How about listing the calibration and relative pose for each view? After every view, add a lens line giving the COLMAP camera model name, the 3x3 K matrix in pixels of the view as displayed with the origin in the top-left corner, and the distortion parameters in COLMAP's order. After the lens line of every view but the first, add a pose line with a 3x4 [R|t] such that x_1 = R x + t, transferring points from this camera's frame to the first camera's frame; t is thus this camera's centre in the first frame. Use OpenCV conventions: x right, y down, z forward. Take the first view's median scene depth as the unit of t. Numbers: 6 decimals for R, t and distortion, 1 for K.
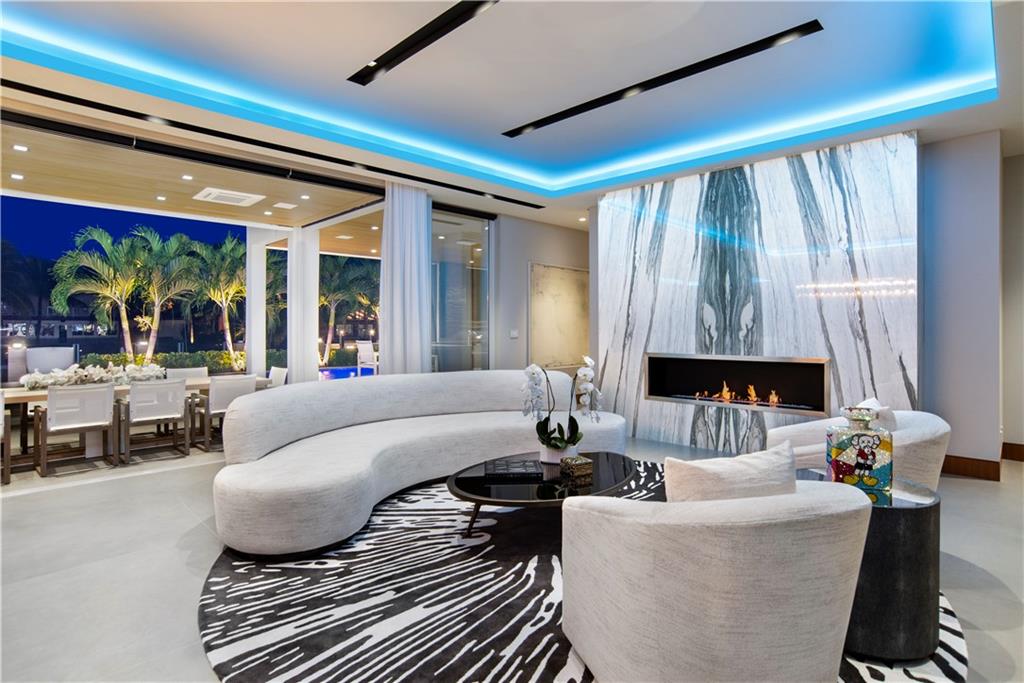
lens RADIAL K [[534.0, 0, 512.0], [0, 534.0, 341.5], [0, 0, 1]] dist [-0.072189, 0.000230]
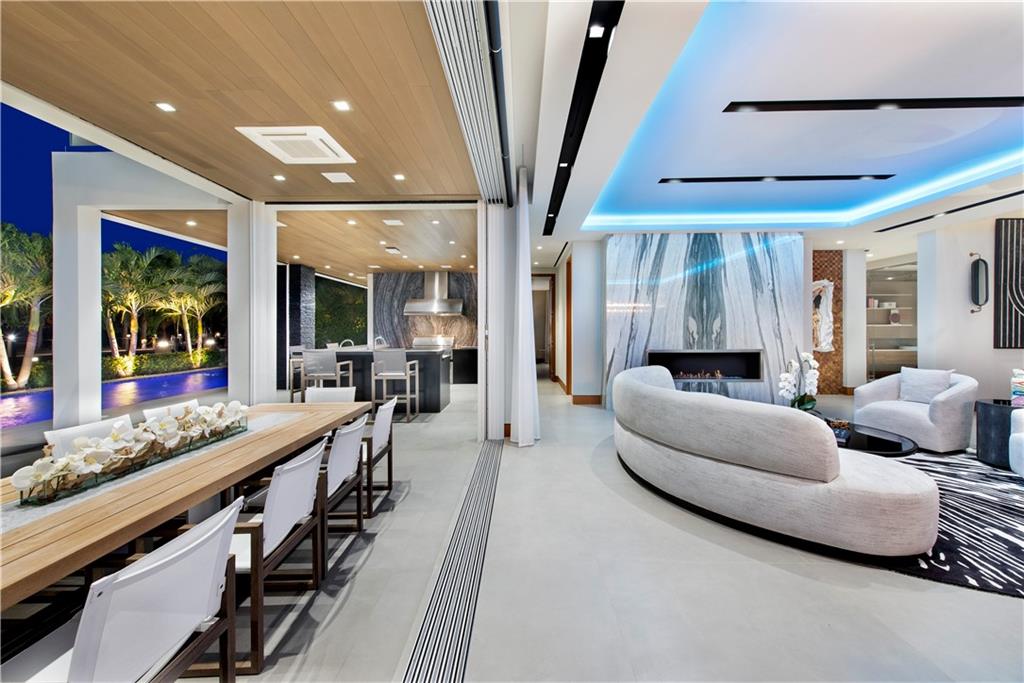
lens RADIAL K [[410.1, 0, 513.5], [0, 410.1, 336.0], [0, 0, 1]] dist [0.011458, -0.000060]
pose [[0.722392, -0.017019, 0.691274, -0.915186], [0.020341, 0.999787, 0.003358, -0.032255], [-0.691184, 0.011635, 0.722585, 0.510132]]
